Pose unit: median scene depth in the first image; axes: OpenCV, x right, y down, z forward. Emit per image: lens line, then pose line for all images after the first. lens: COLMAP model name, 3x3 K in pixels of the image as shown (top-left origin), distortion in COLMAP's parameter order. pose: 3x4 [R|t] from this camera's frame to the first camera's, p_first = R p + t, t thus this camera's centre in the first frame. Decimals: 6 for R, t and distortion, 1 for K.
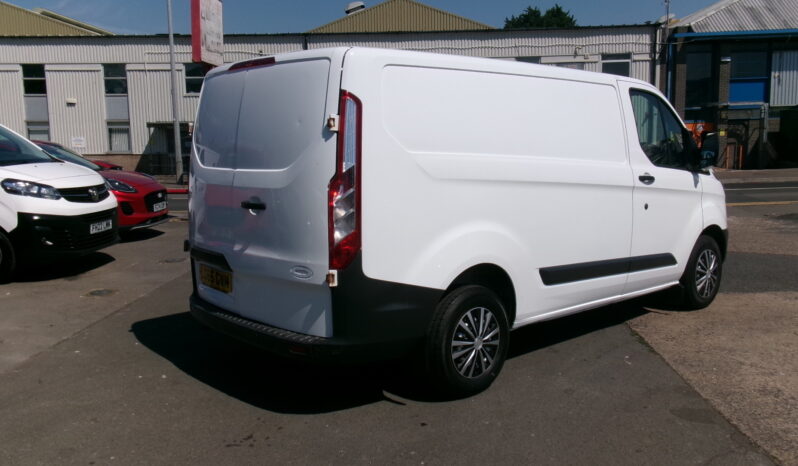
lens RADIAL K [[660.0, 0, 399.0], [0, 660.0, 233.0], [0, 0, 1]] dist [-0.003648, 0.001236]
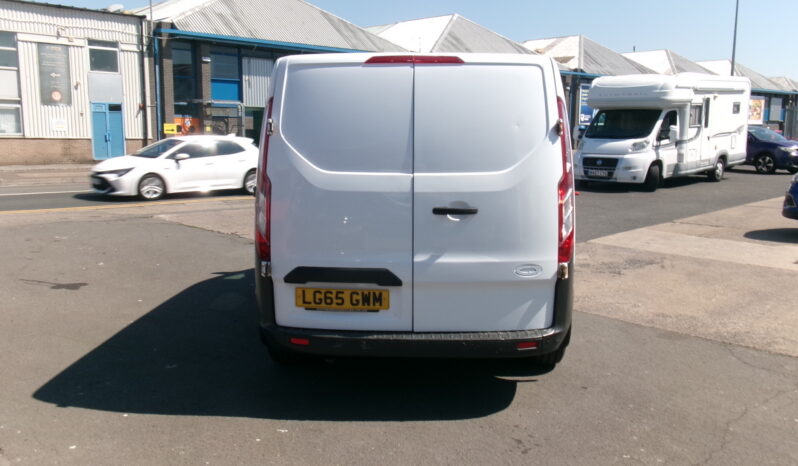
lens RADIAL K [[663.2, 0, 399.0], [0, 663.2, 233.0], [0, 0, 1]] dist [0.011909, -0.000019]
pose [[0.685544, -0.078385, 0.723799, -0.092942], [0.070401, 0.996665, 0.041255, -0.005258], [-0.724619, 0.022674, 0.688776, 0.037637]]
